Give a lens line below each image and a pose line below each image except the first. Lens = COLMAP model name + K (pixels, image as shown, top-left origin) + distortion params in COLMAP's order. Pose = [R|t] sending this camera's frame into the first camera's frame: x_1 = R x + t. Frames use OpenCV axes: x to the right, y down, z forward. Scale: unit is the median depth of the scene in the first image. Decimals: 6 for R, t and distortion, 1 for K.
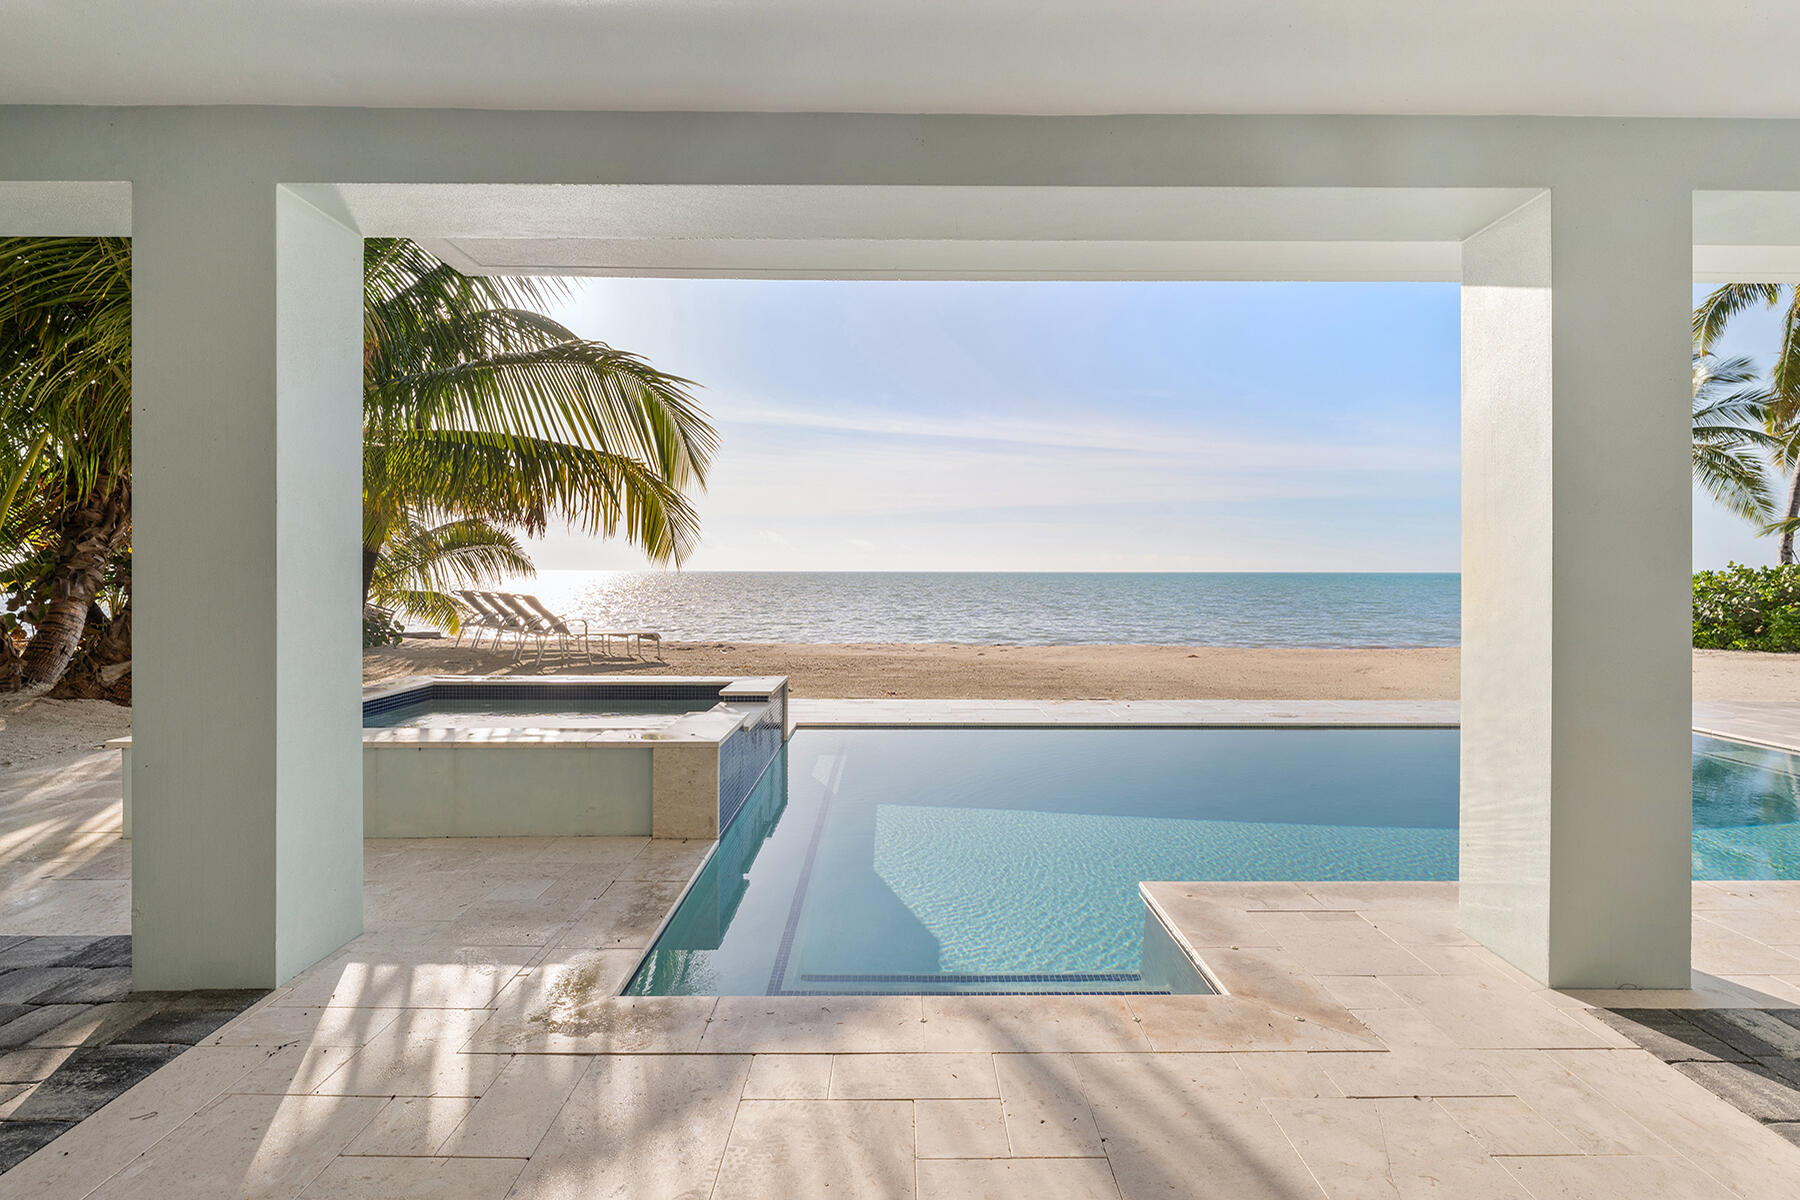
lens RADIAL K [[900.8, 0, 901.3], [0, 900.8, 594.5], [0, 0, 1]] dist [-0.002590, -0.000438]
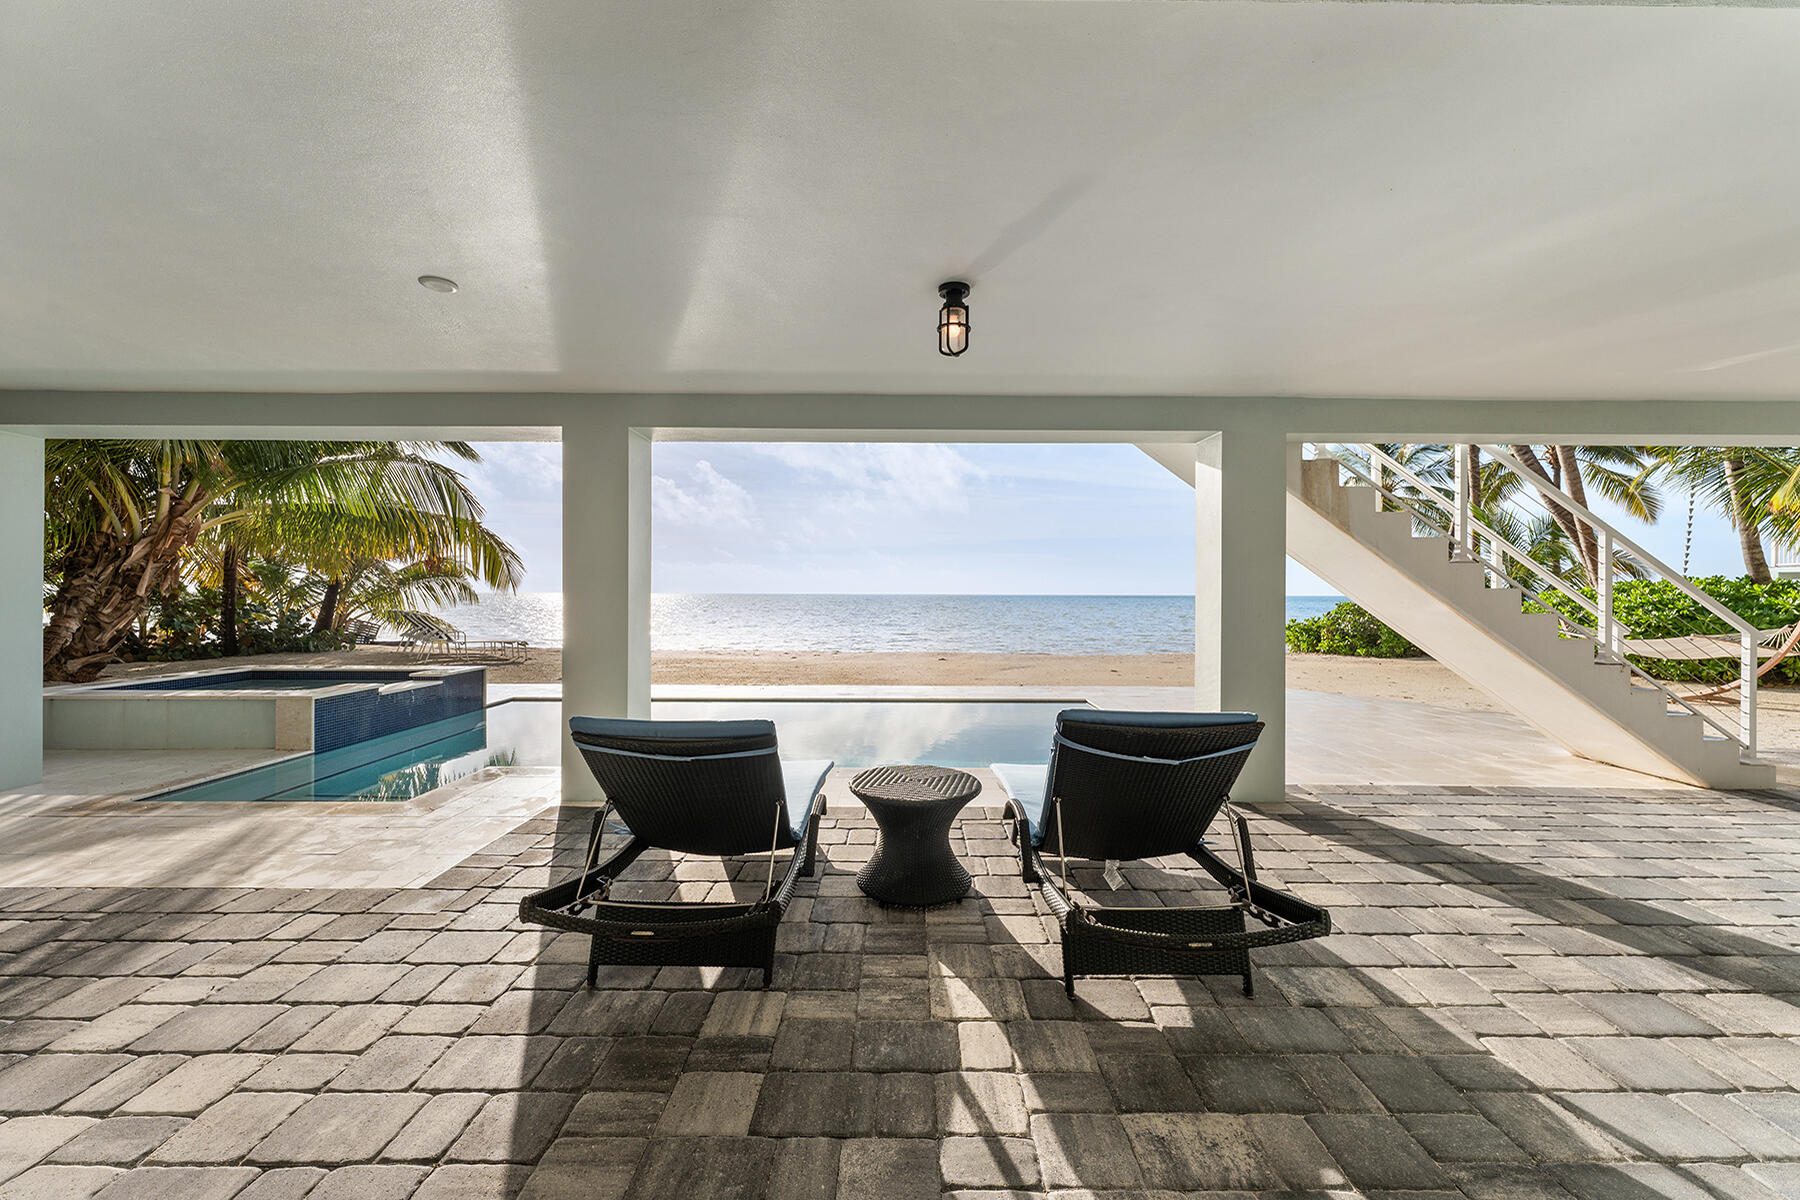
lens RADIAL K [[749.5, 0, 909.2], [0, 749.5, 599.2], [0, 0, 1]] dist [0.002649, 0.000108]
pose [[0.999982, 0.001577, -0.005870, 0.392950], [-0.001686, 0.999825, -0.018634, -0.002132], [0.005840, 0.018643, 0.999809, -0.197224]]
